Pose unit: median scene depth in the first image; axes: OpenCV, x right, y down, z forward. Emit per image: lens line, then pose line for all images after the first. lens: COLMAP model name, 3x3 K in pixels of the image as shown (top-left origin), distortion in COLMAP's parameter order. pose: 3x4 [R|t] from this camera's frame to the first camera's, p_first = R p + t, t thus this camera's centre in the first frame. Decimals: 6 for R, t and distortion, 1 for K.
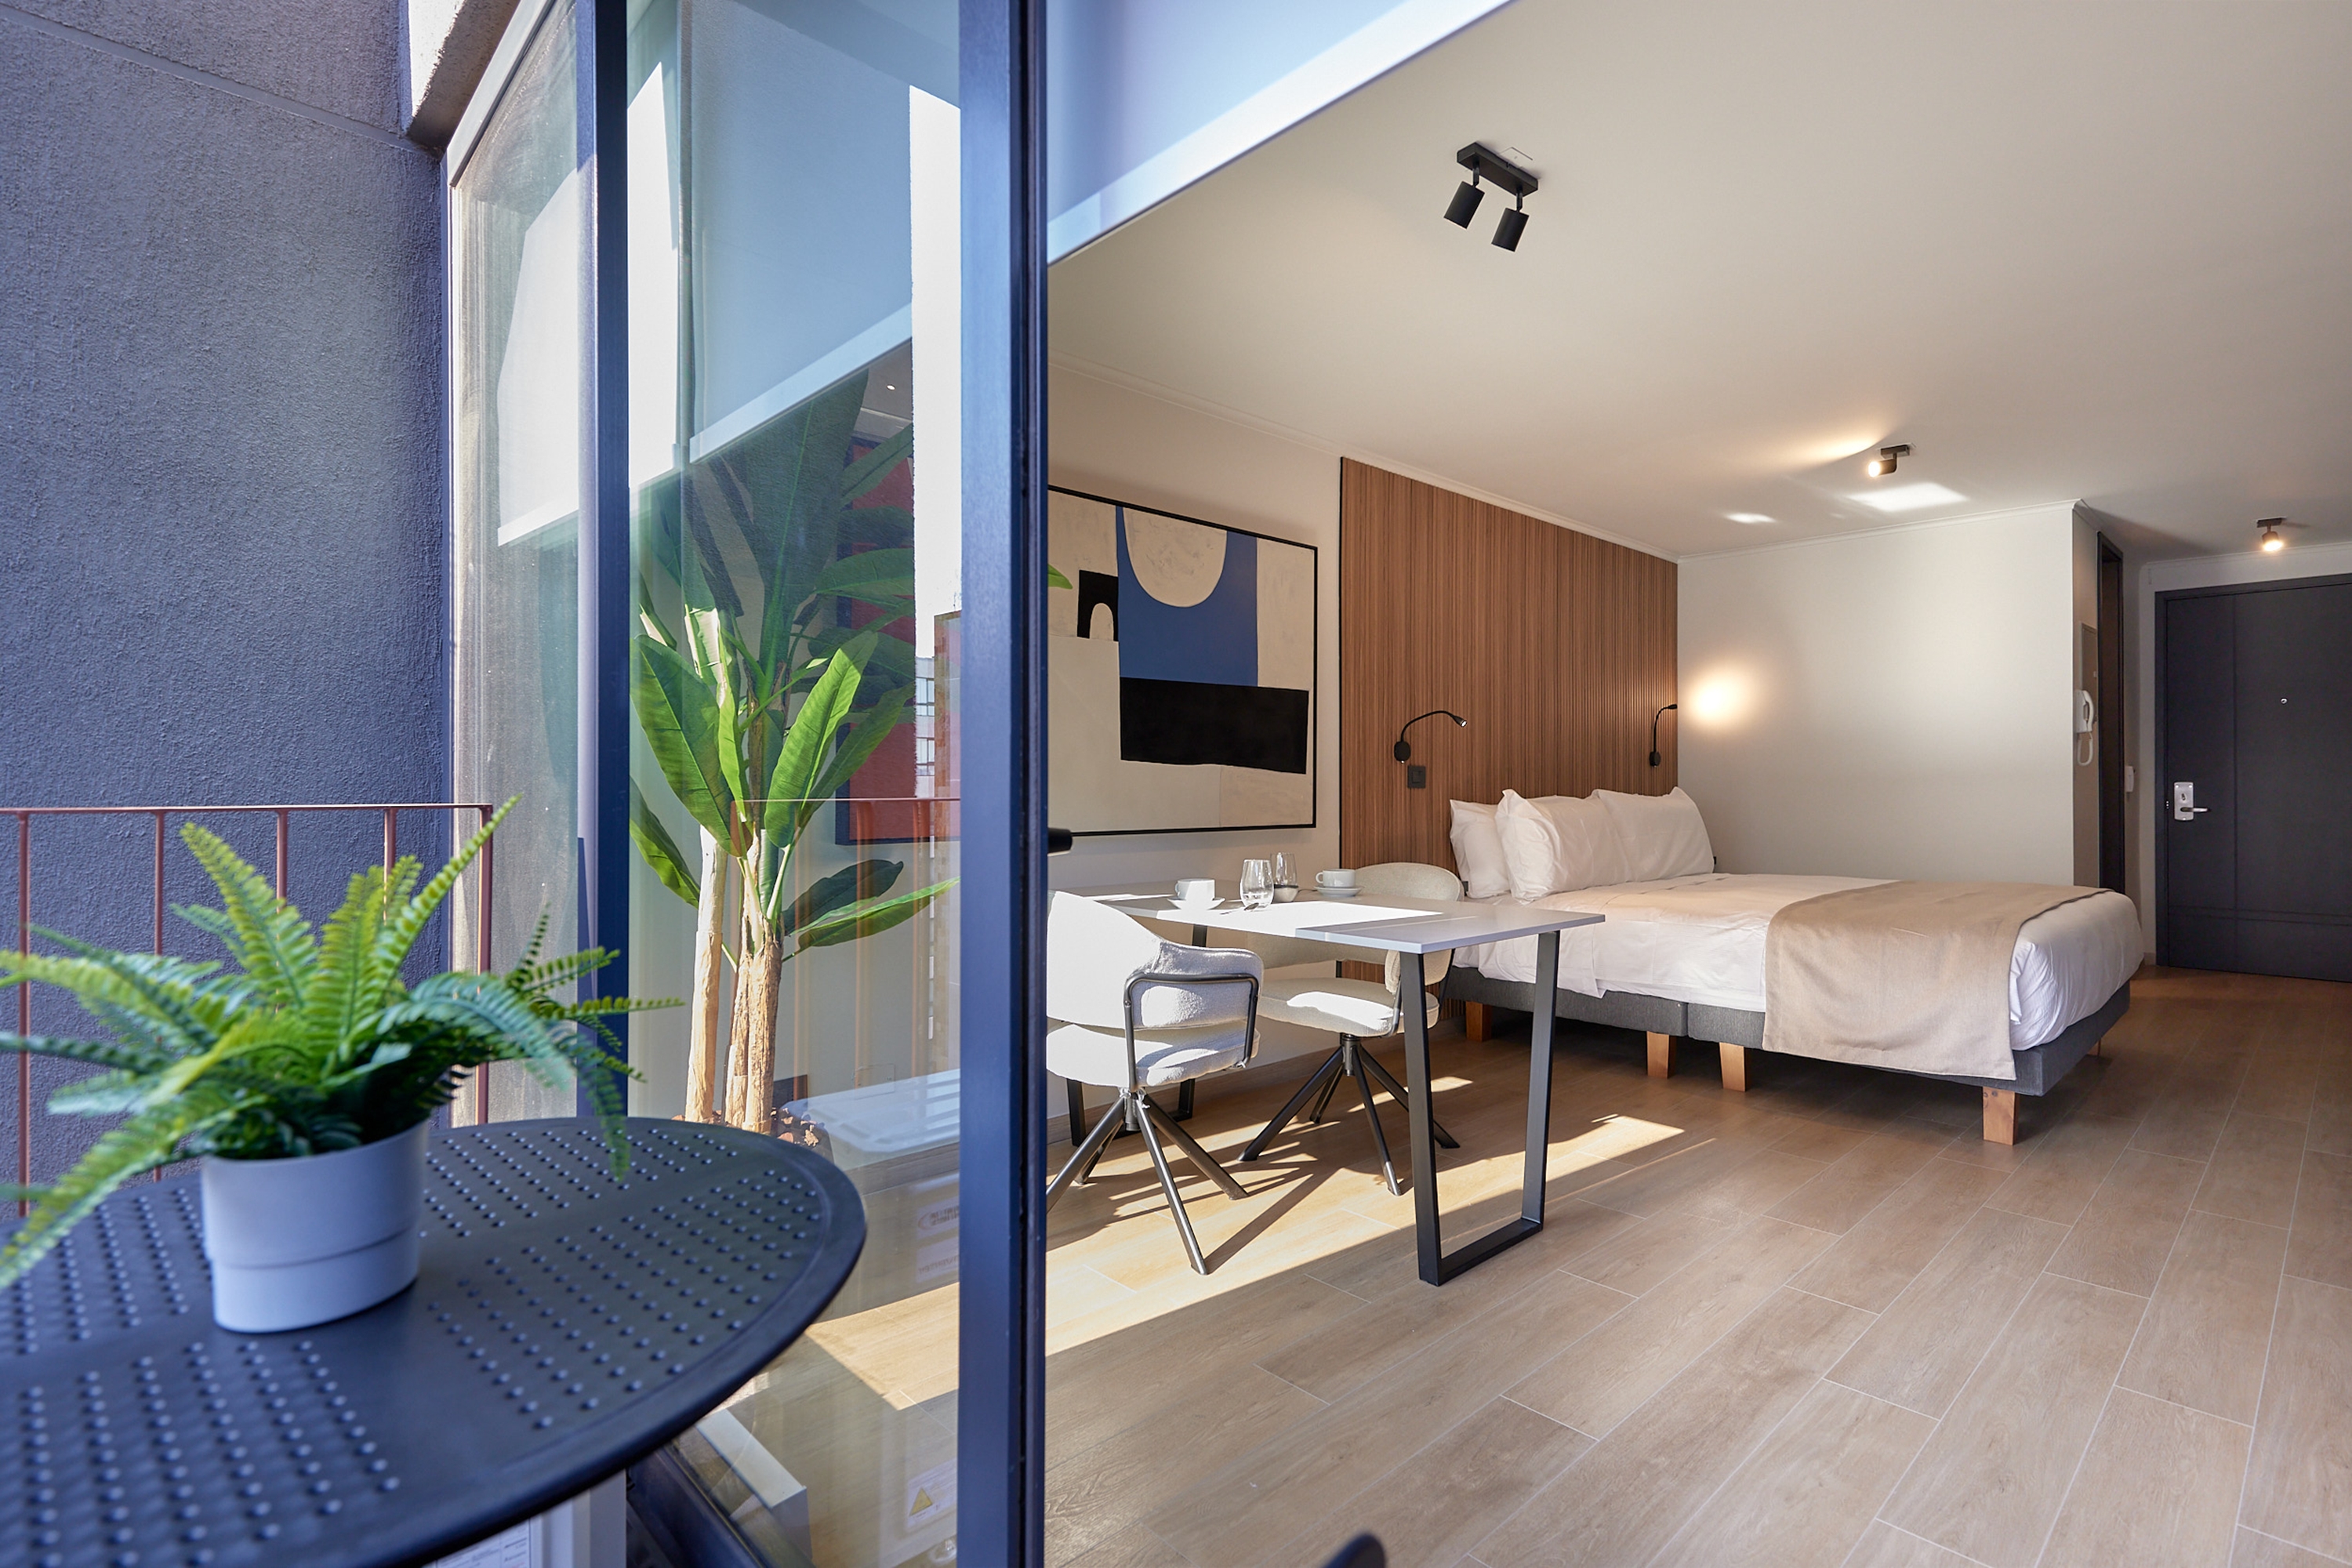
lens RADIAL K [[1111.9, 0, 1181.5], [0, 1111.9, 764.9], [0, 0, 1]] dist [0.001662, -0.000035]
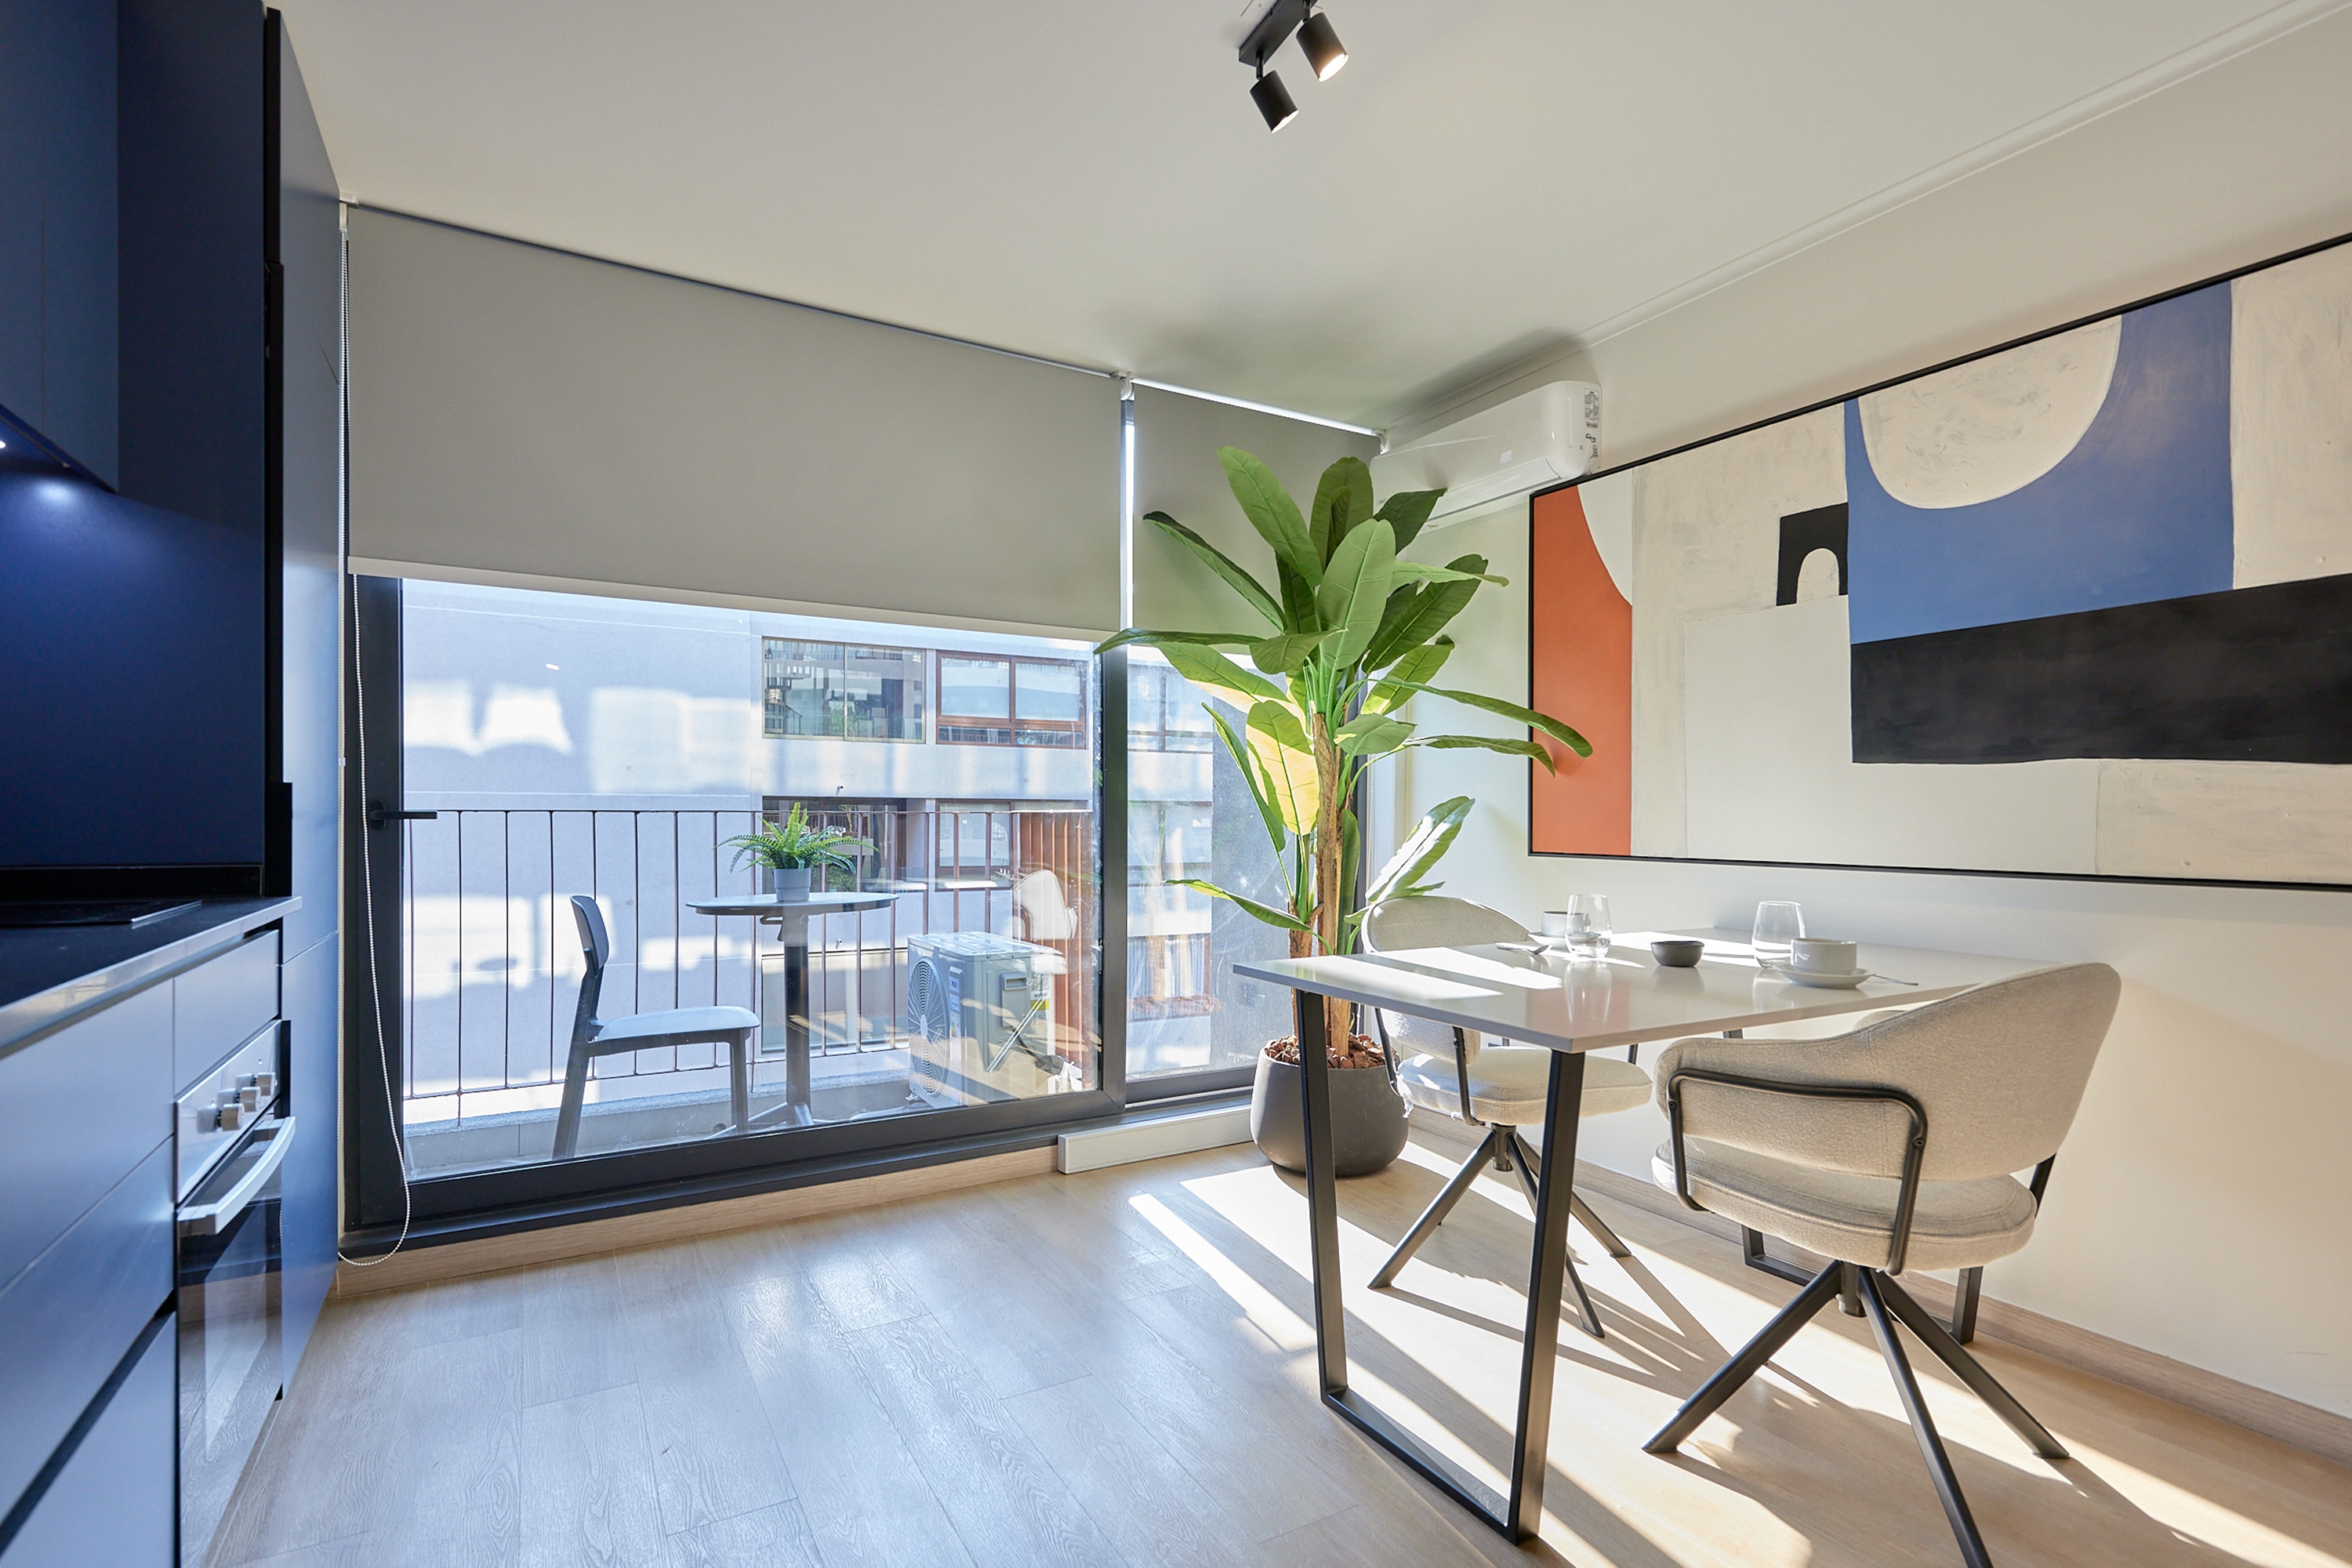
lens RADIAL K [[1111.9, 0, 1180.2], [0, 1111.9, 806.4], [0, 0, 1]] dist [0.001662, -0.000035]
pose [[-0.238484, -0.003114, -0.971141, 0.727332], [0.012367, 0.999904, -0.006243, 0.022937], [0.971068, -0.013499, -0.238423, 0.755626]]
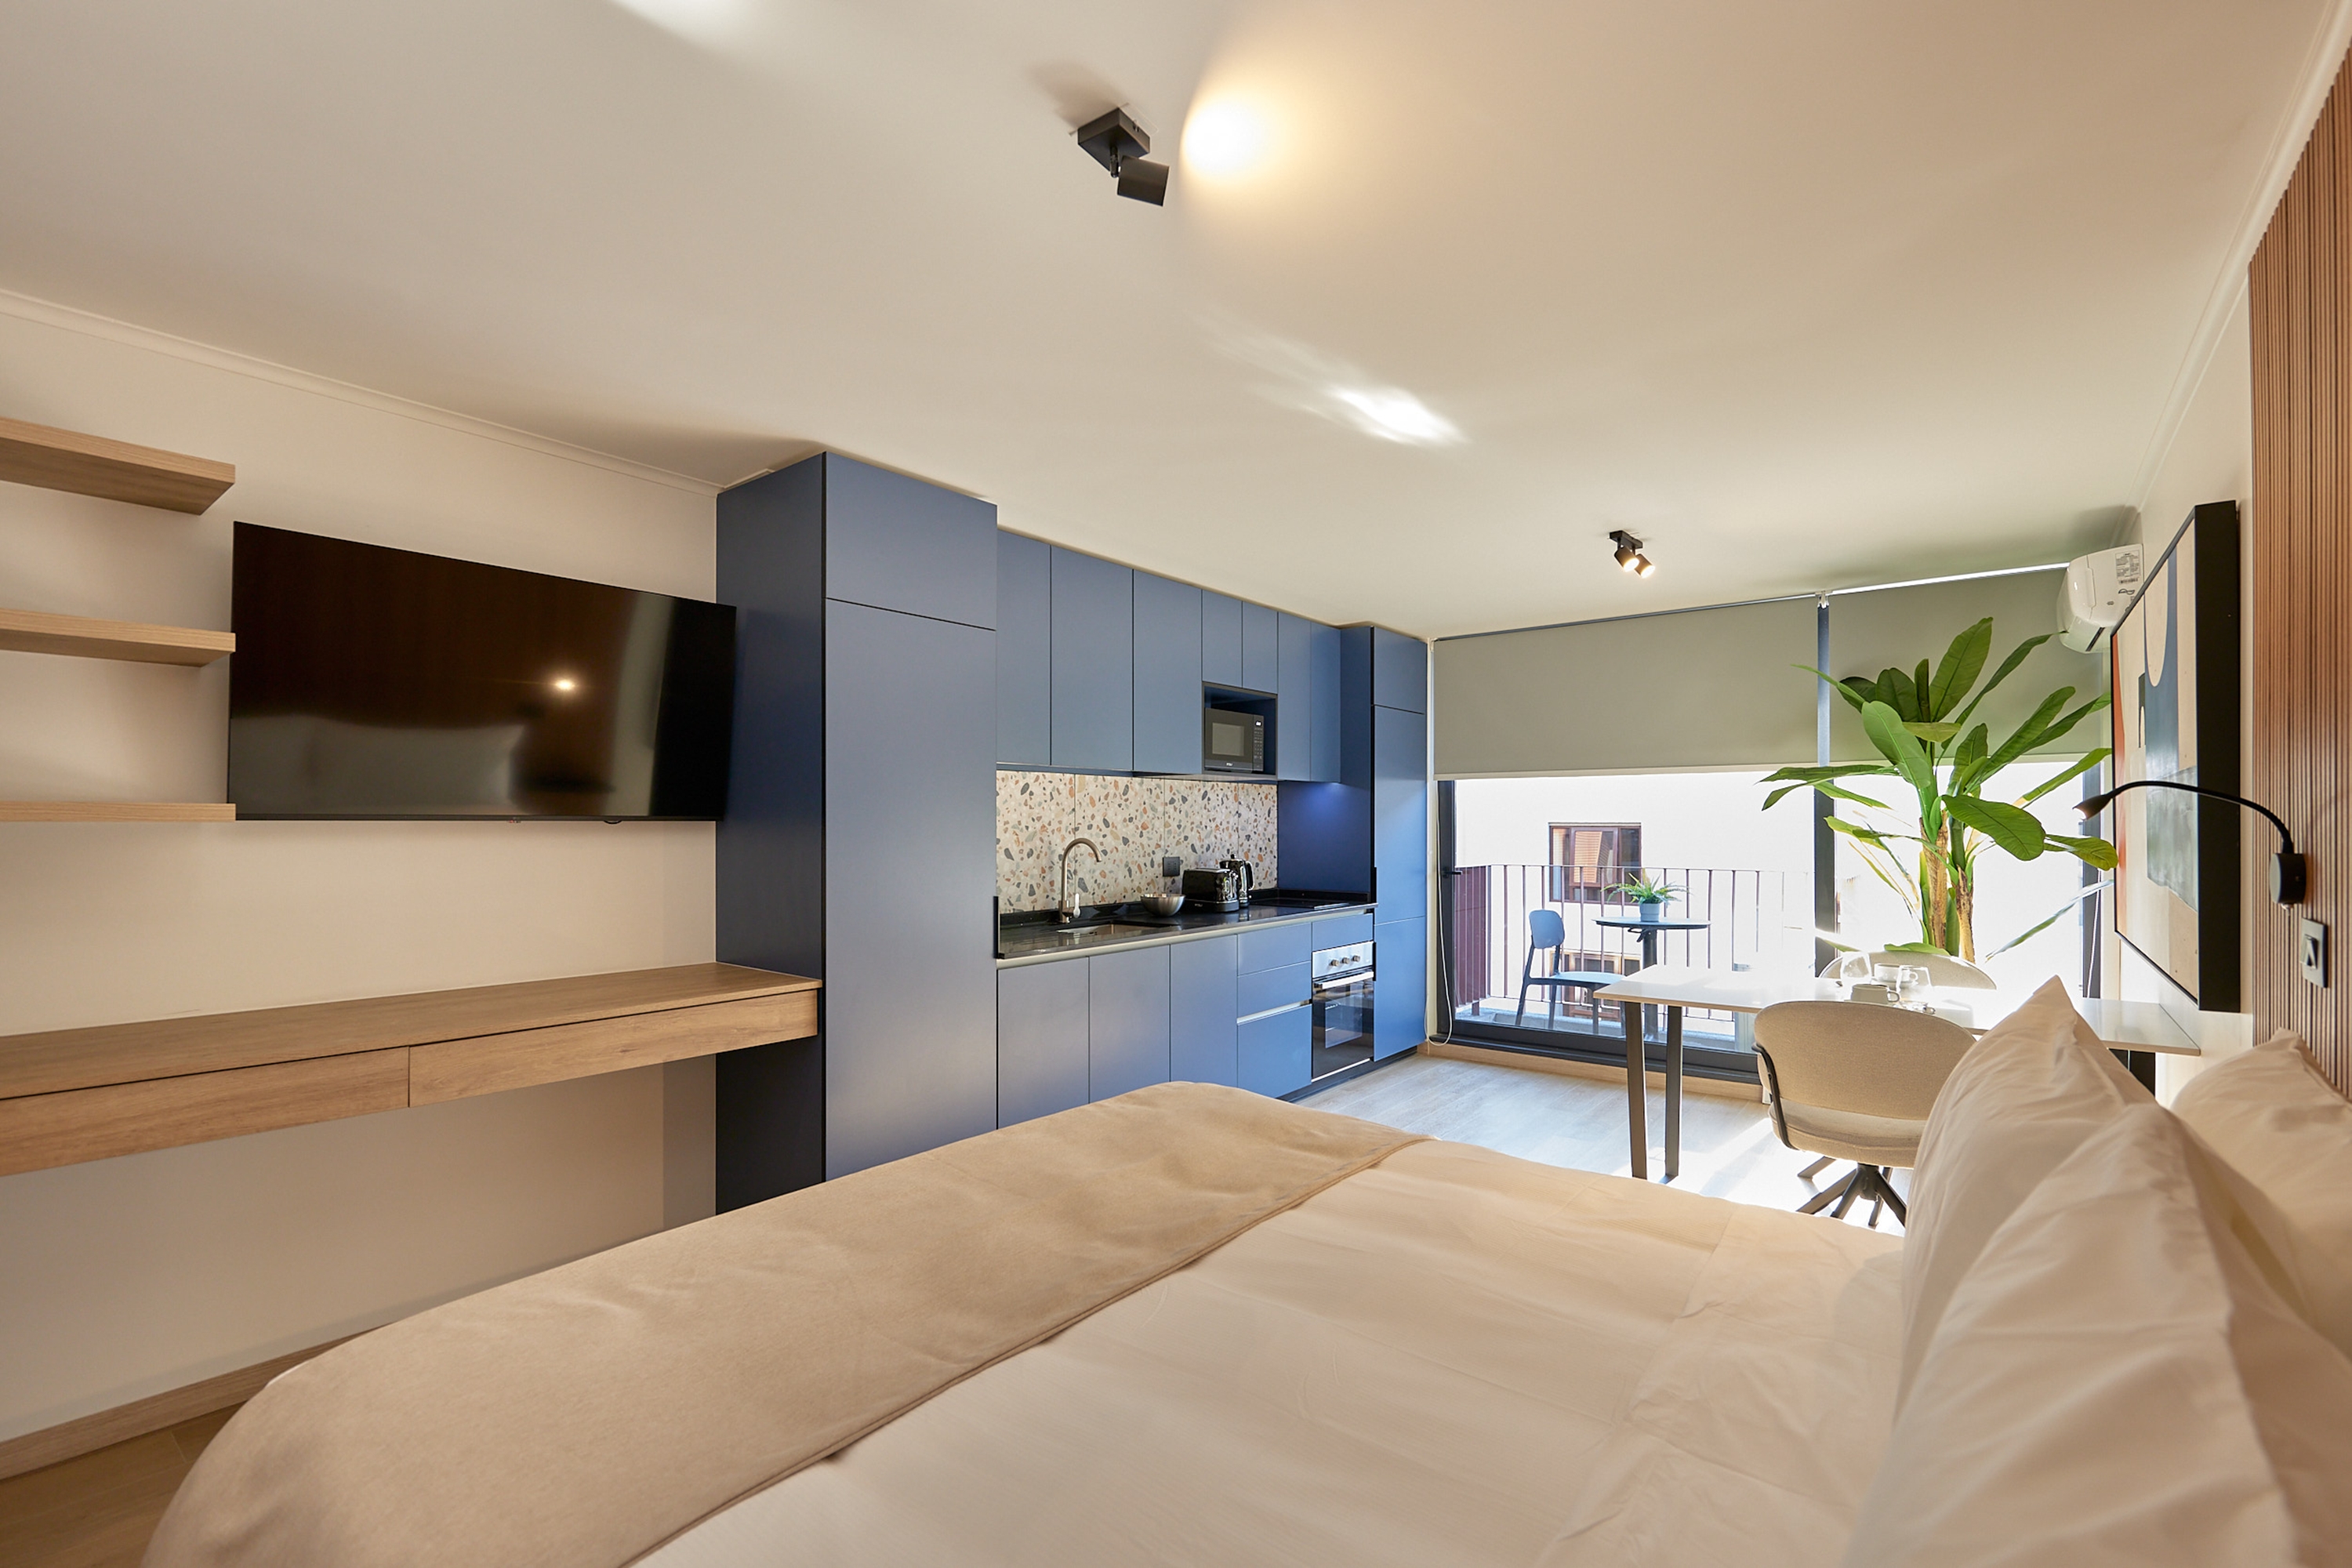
lens RADIAL K [[1027.7, 0, 1178.0], [0, 1027.7, 815.0], [0, 0, 1]] dist [0.014161, 0.000291]
pose [[-0.990242, 0.001043, -0.139355, 0.827592], [0.004407, 0.999706, -0.023836, -0.038801], [0.139289, -0.024218, -0.989956, 1.714434]]
